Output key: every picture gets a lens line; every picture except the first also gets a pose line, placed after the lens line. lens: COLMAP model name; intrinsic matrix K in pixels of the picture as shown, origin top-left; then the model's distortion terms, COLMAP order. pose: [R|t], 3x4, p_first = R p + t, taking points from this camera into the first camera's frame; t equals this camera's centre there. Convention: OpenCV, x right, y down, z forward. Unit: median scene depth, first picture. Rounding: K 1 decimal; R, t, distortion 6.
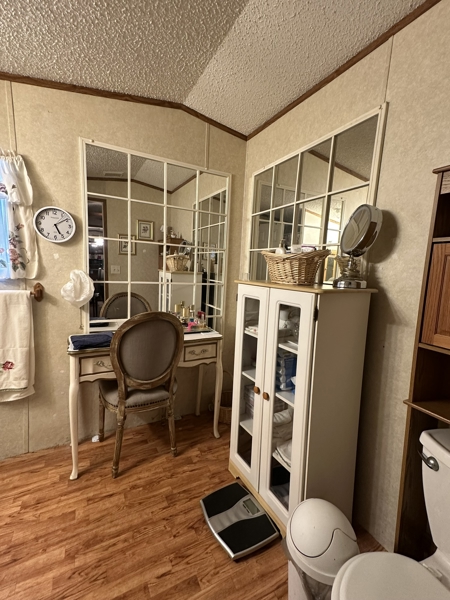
lens RADIAL K [[278.6, 0, 225.0], [0, 278.6, 300.0], [0, 0, 1]] dist [0.094801, -0.026290]
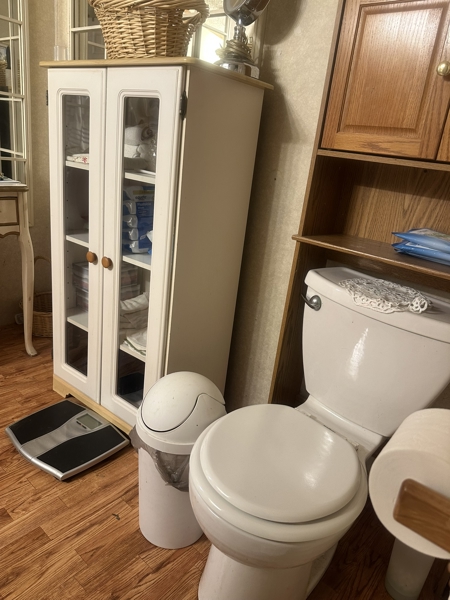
lens RADIAL K [[425.1, 0, 225.0], [0, 425.1, 300.0], [0, 0, 1]] dist [0.073756, -0.096954]
pose [[0.924745, -0.067169, 0.374614, 0.027807], [-0.030951, 0.967770, 0.249926, 0.181253], [-0.379328, -0.242712, 0.892861, 0.039324]]
